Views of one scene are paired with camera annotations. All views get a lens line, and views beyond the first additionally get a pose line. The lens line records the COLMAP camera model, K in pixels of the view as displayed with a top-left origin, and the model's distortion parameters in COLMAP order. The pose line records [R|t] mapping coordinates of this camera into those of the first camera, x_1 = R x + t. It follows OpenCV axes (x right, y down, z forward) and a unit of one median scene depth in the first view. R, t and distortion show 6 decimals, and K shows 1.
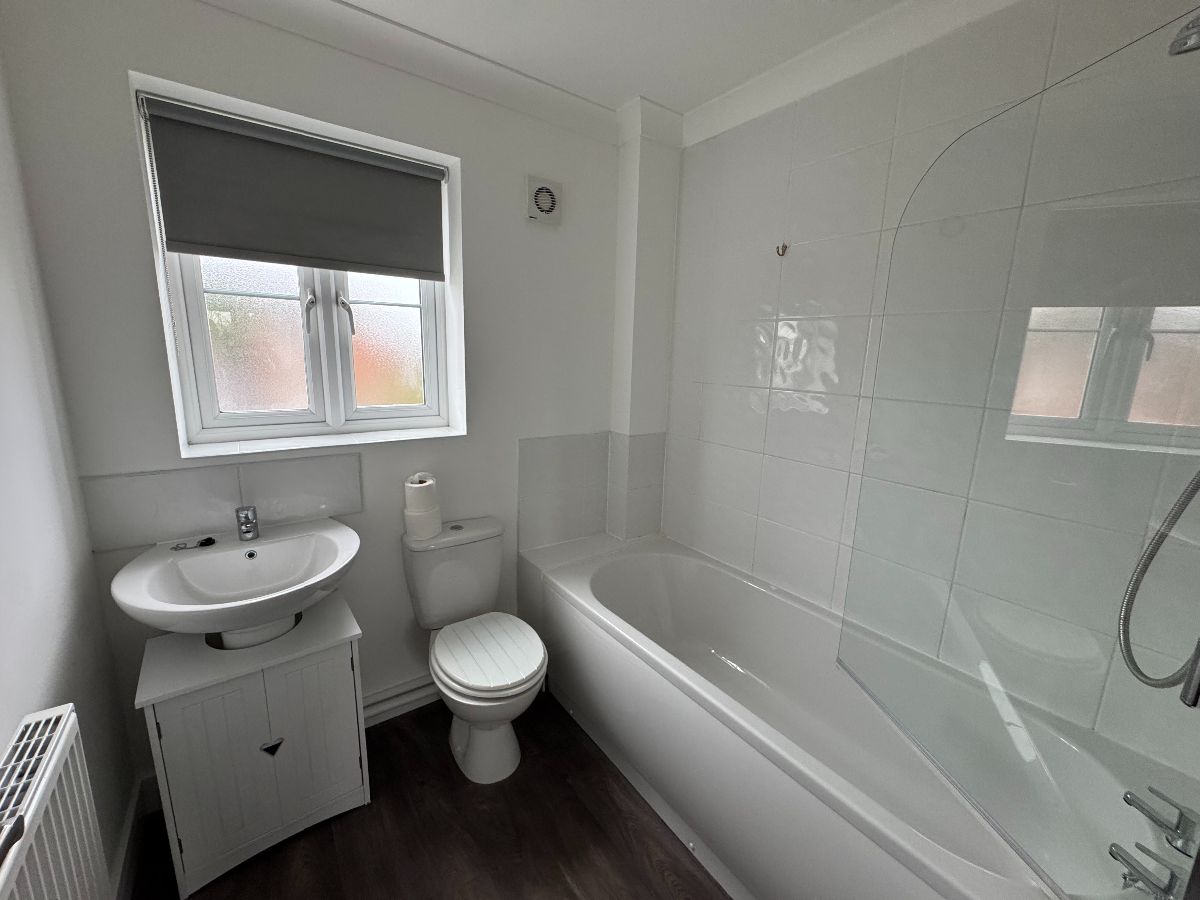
lens RADIAL K [[478.0, 0, 602.1], [0, 478.0, 449.6], [0, 0, 1]] dist [-0.005911, 0.002588]
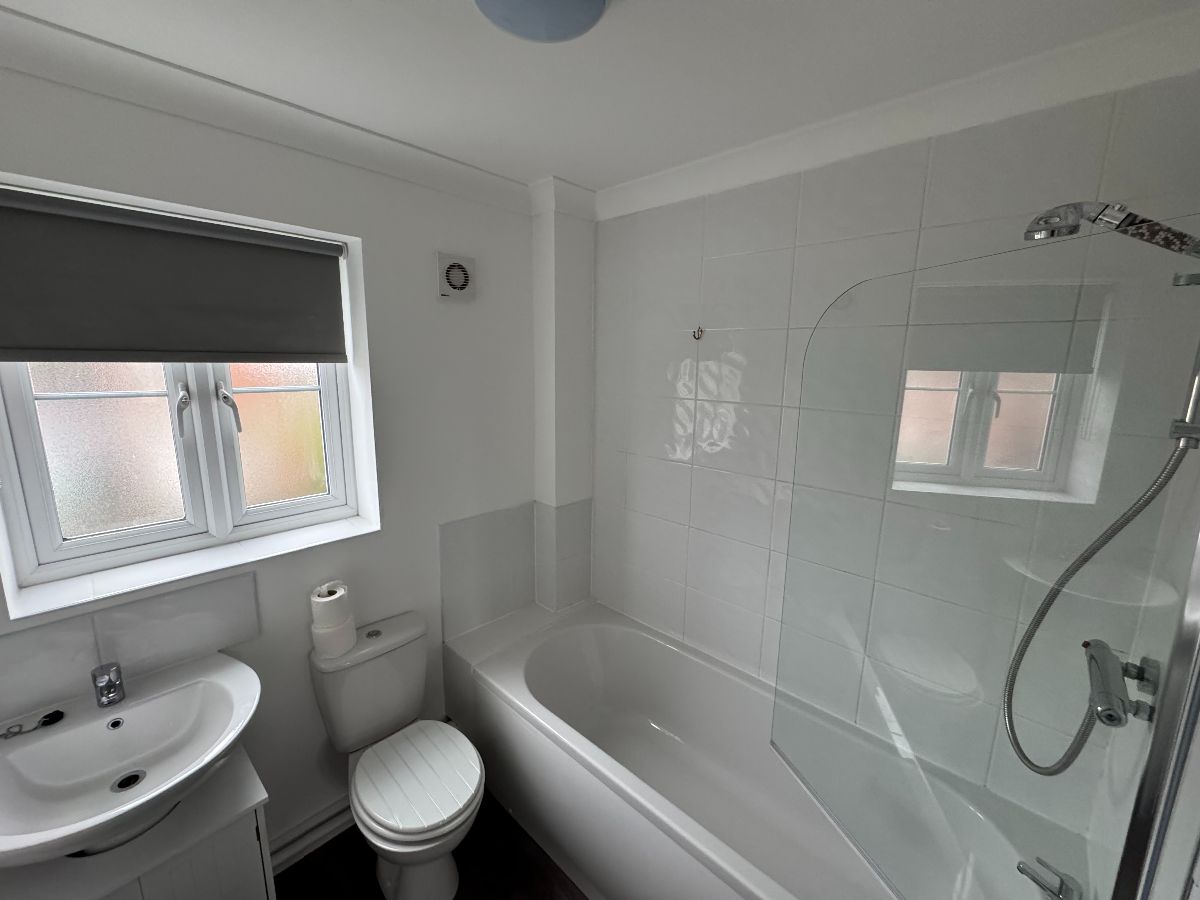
lens RADIAL K [[478.0, 0, 600.6], [0, 478.0, 449.8], [0, 0, 1]] dist [-0.005911, 0.002588]
pose [[0.983489, -0.045323, 0.175202, -0.022392], [0.046994, 0.998881, -0.005397, -0.168232], [-0.174762, 0.013541, 0.984518, 0.021276]]
